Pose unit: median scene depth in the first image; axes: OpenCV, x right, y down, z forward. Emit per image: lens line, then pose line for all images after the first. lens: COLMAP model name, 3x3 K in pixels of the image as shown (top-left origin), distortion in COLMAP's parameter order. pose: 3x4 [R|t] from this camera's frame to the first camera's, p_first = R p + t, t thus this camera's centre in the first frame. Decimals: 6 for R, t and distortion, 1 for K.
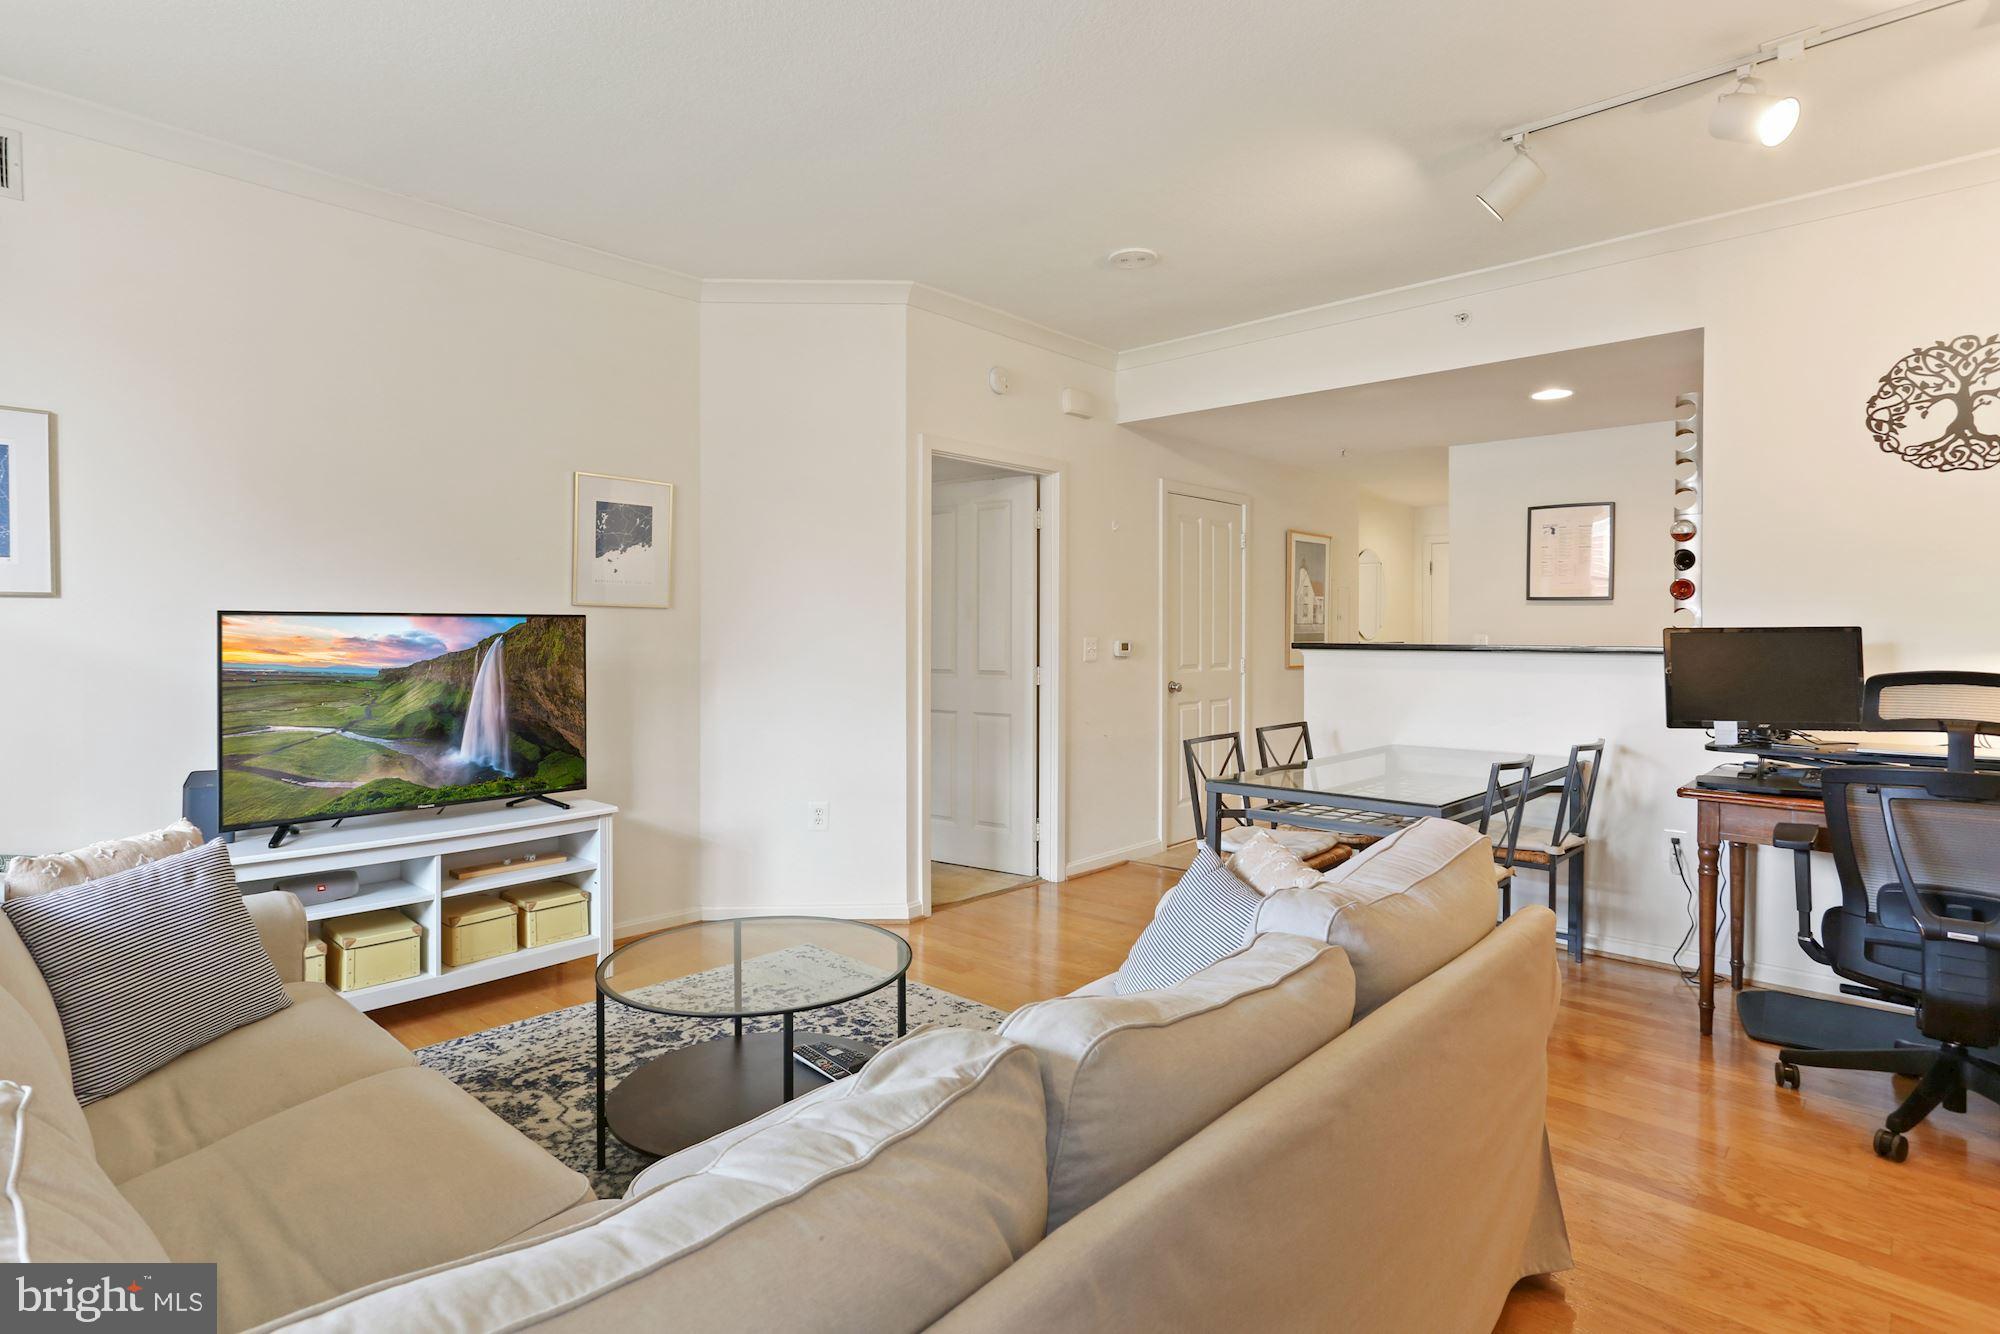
lens RADIAL K [[1024.9, 0, 1000.0], [0, 1024.9, 647.6], [0, 0, 1]] dist [-0.007287, 0.010613]
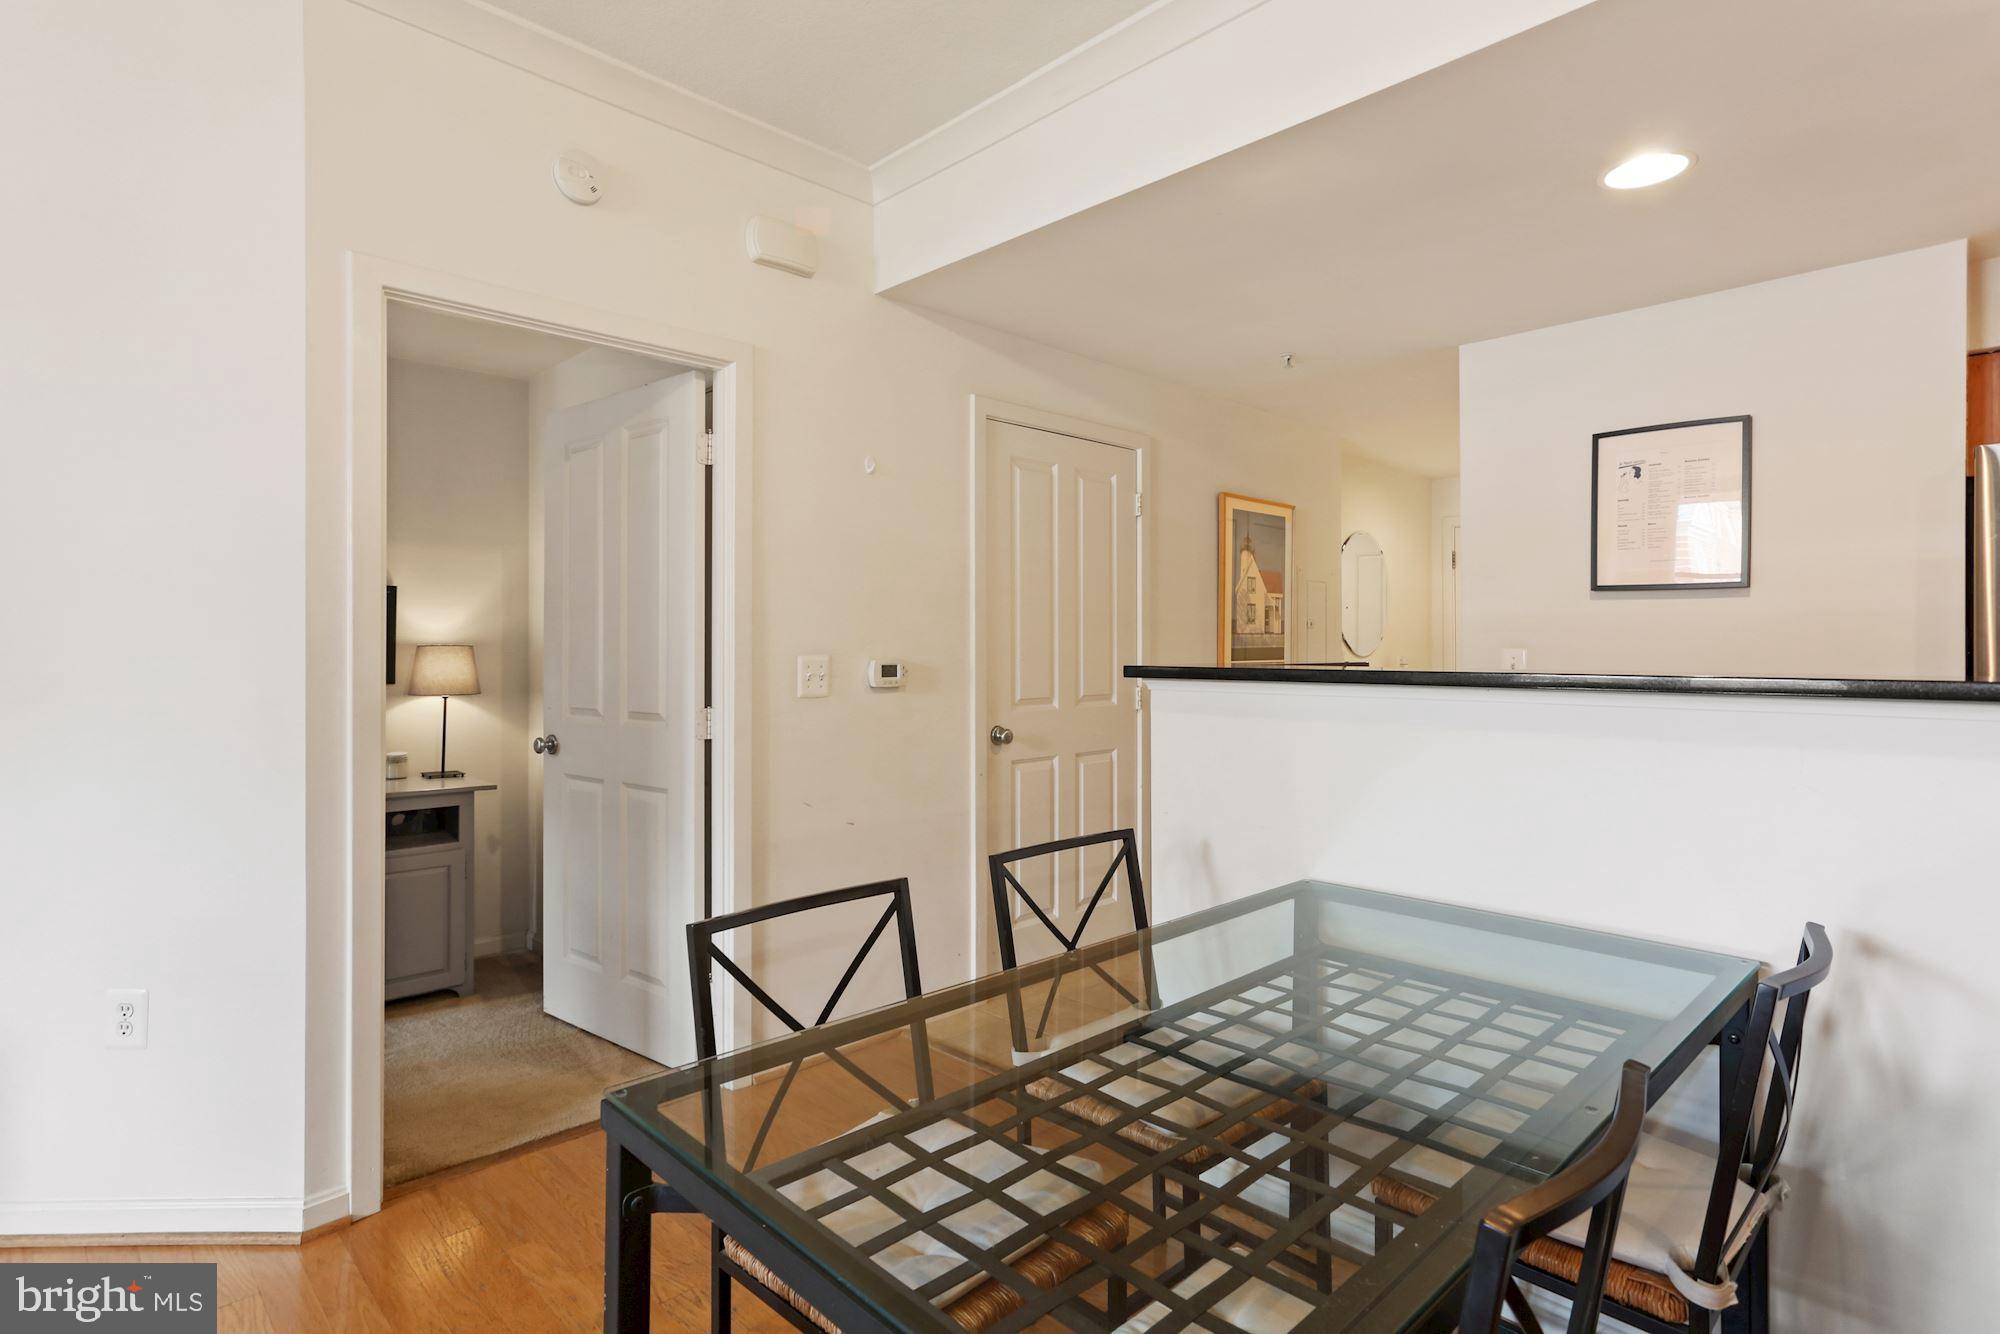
lens RADIAL K [[1024.9, 0, 980.6], [0, 1024.9, 653.3], [0, 0, 1]] dist [-0.007287, 0.010613]
pose [[0.998464, -0.002020, -0.055370, 0.208187], [0.001486, 0.999952, -0.009683, -0.005108], [0.055386, 0.009586, 0.998419, 0.417440]]
